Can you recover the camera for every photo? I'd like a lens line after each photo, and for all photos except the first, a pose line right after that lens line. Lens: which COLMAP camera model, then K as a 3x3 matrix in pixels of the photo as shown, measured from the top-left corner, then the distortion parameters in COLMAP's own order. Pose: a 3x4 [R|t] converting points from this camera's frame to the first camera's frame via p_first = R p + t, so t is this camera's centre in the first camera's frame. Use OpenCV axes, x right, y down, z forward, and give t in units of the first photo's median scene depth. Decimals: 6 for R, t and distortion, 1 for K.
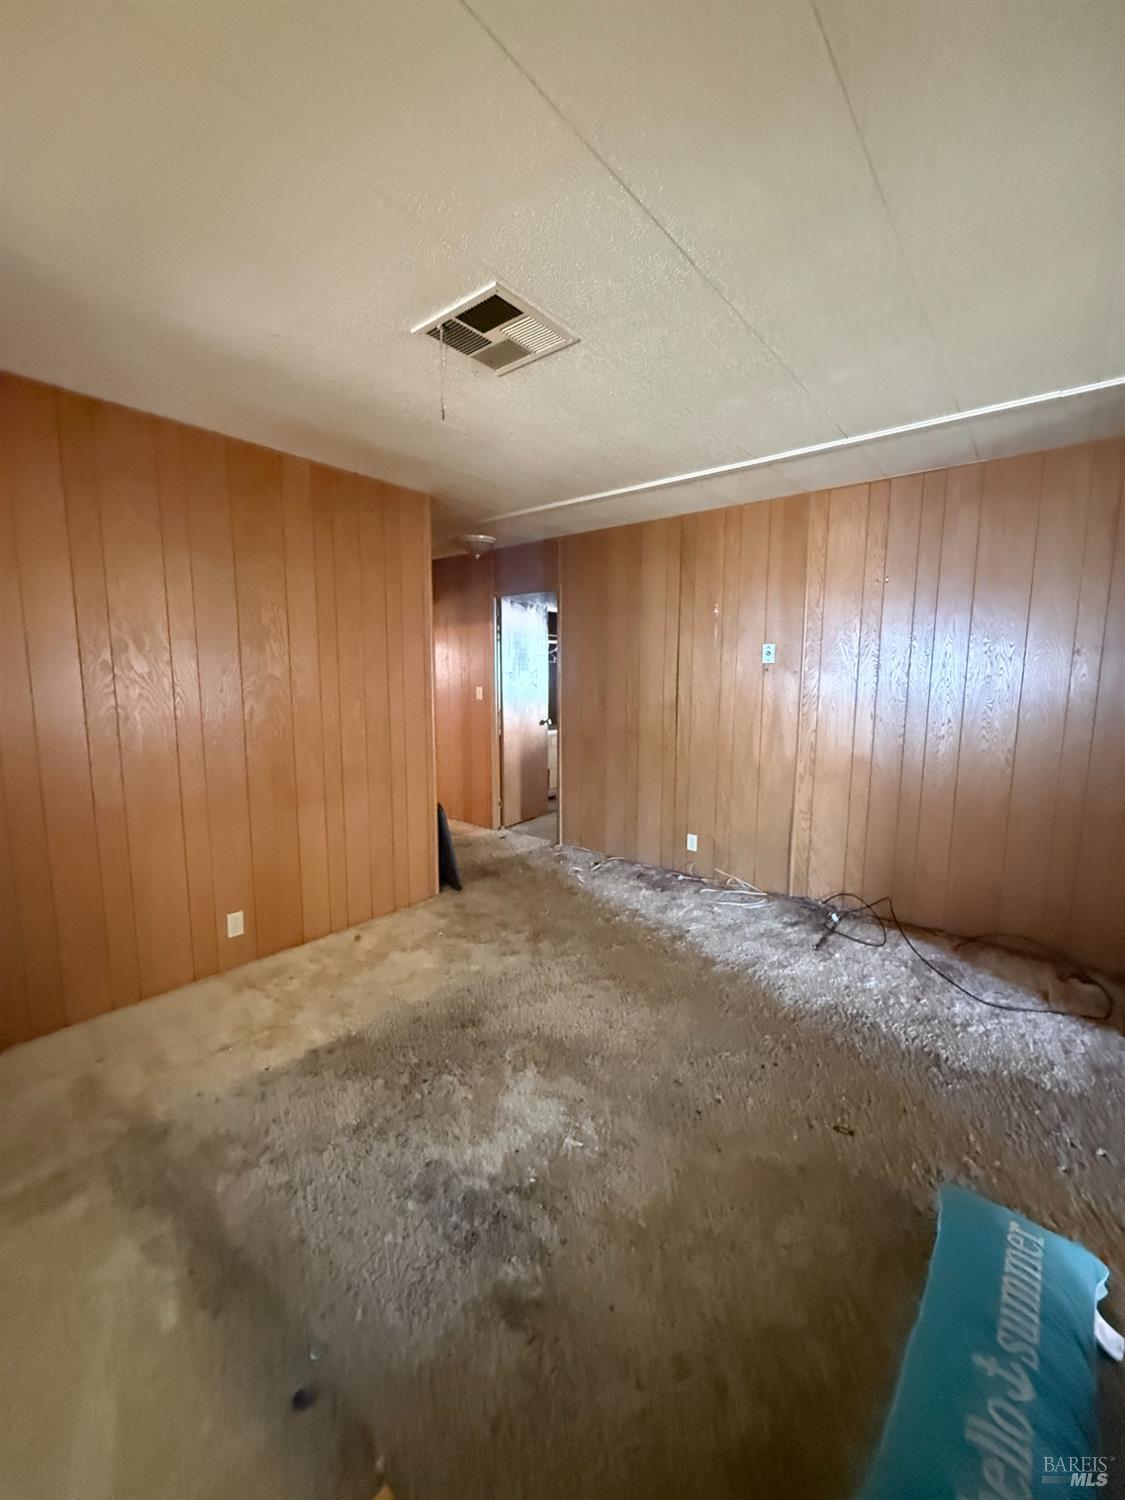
lens RADIAL K [[598.9, 0, 558.4], [0, 598.9, 748.8], [0, 0, 1]] dist [0.003783, -0.000007]
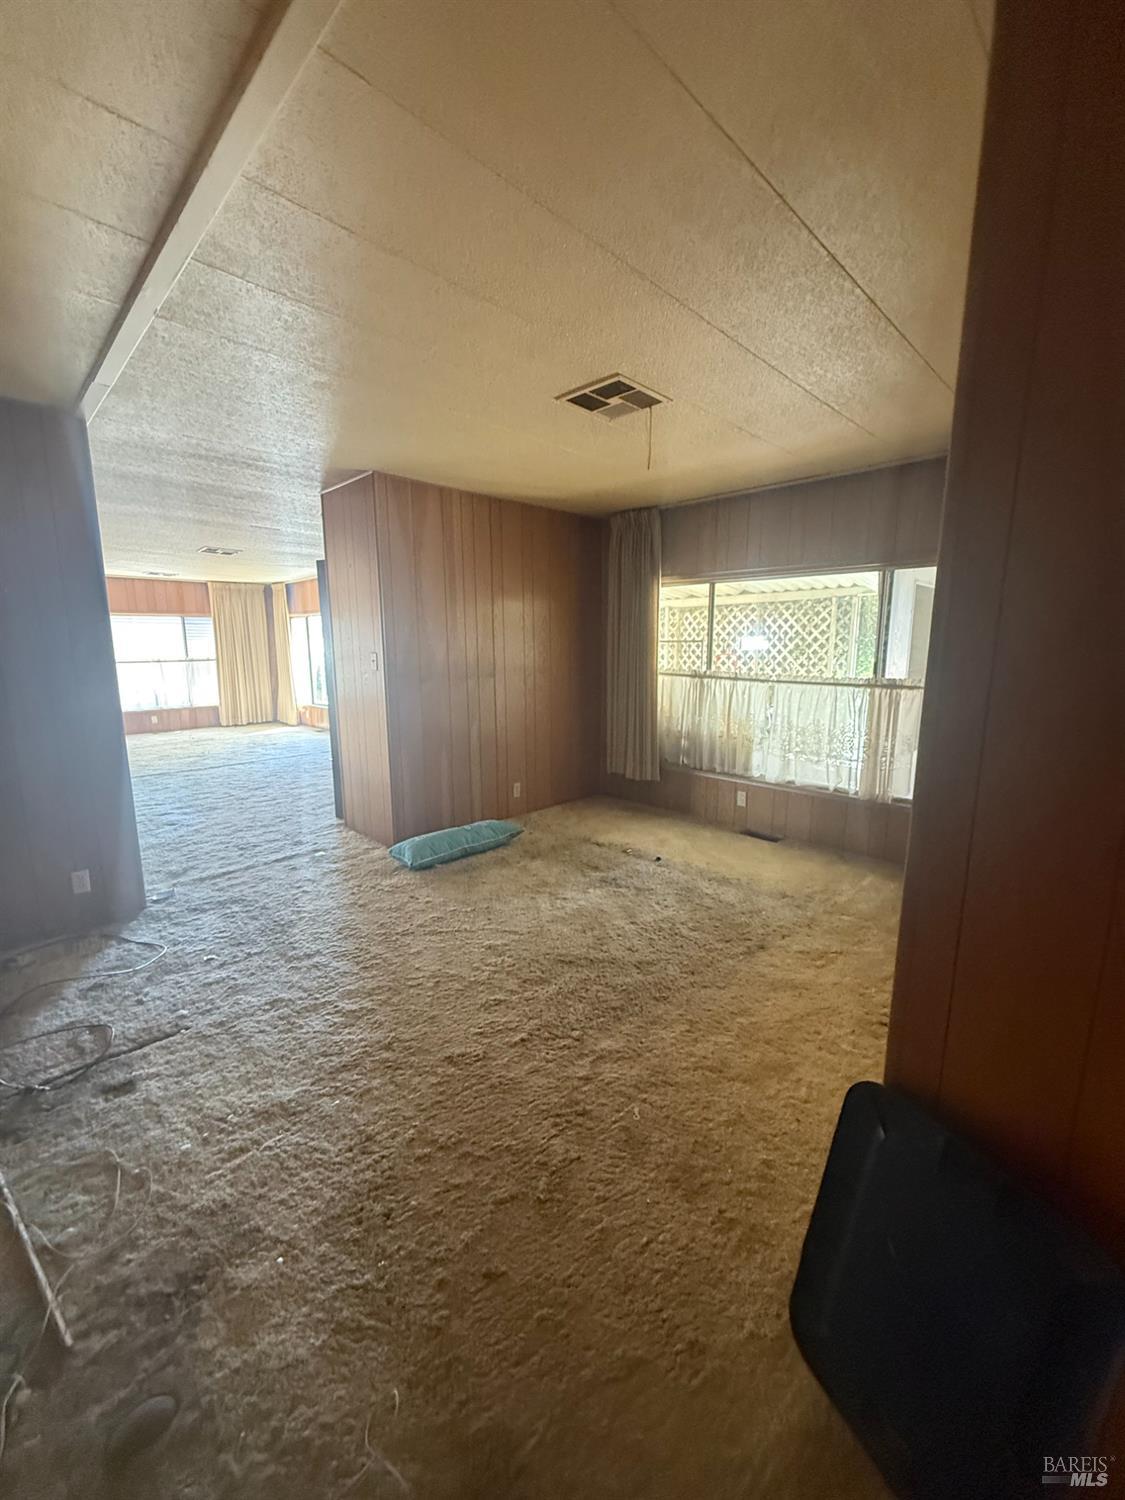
lens RADIAL K [[598.9, 0, 565.6], [0, 598.9, 747.7], [0, 0, 1]] dist [0.003783, -0.000007]
pose [[-0.995768, -0.016526, 0.090408, -0.091302], [0.011218, 0.954491, 0.298028, -0.212356], [-0.091219, 0.297781, -0.950266, 1.663183]]
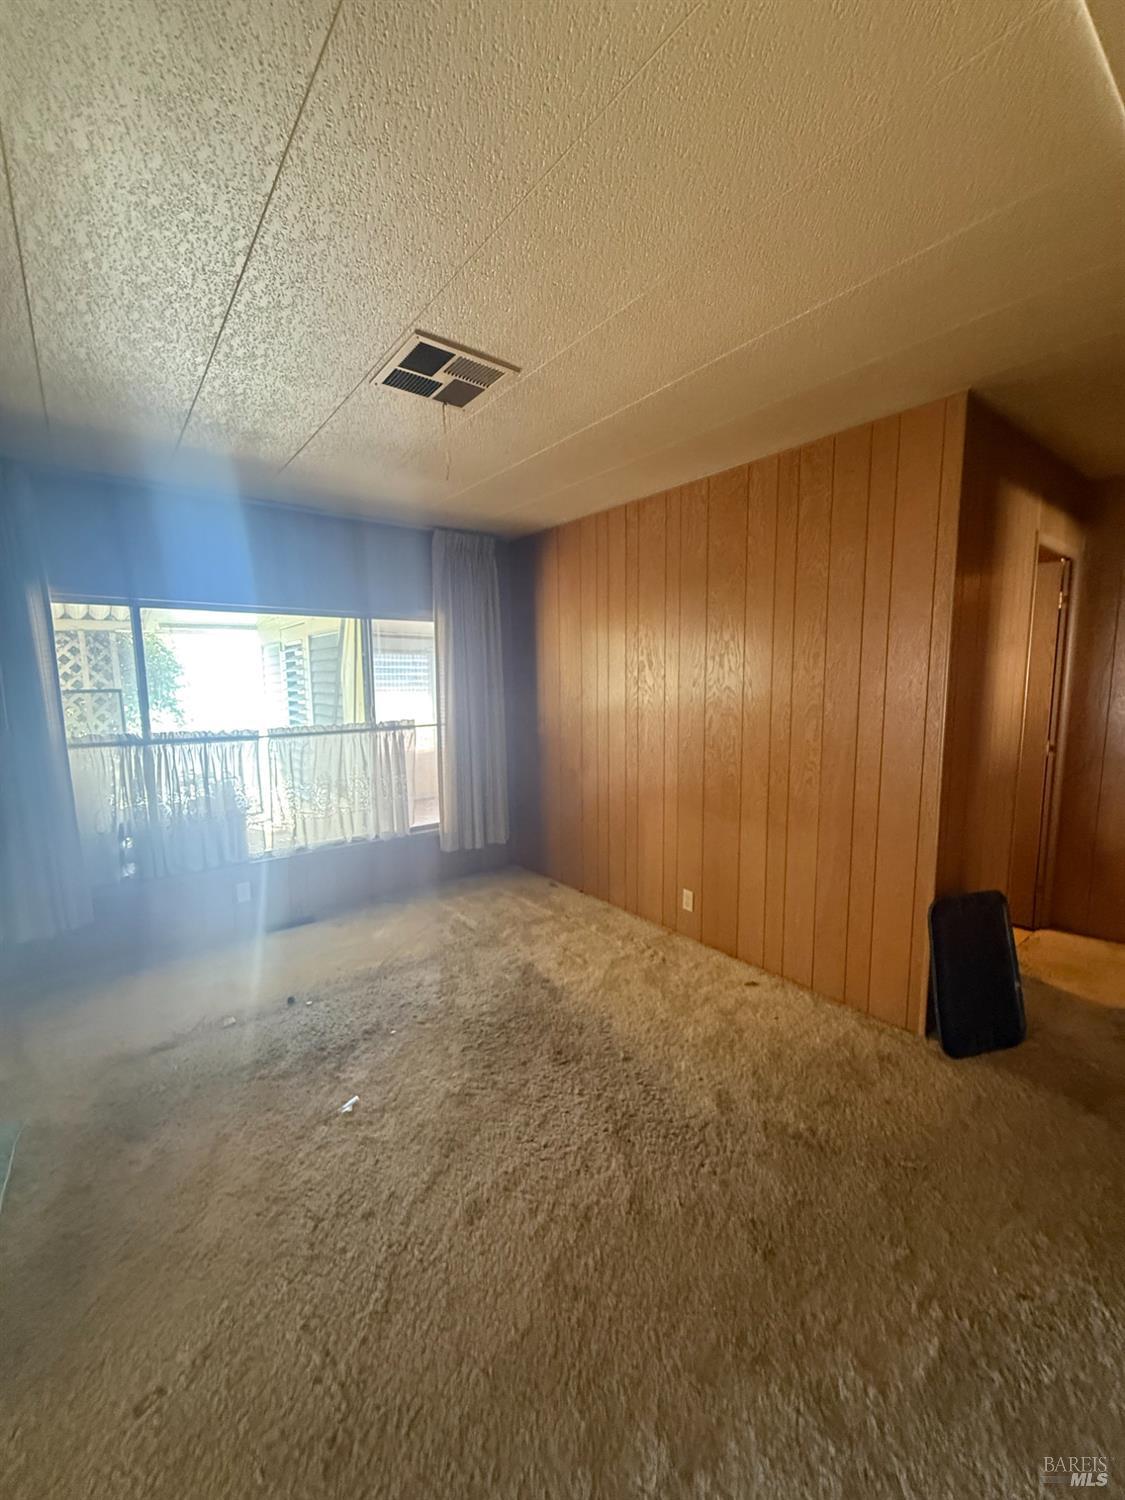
lens RADIAL K [[598.9, 0, 563.0], [0, 598.9, 750.6], [0, 0, 1]] dist [0.003783, -0.000007]
pose [[-0.214138, 0.123169, -0.969007, 0.613544], [-0.112373, 0.982326, 0.149695, -0.142132], [0.970318, 0.140946, -0.196513, 0.963044]]
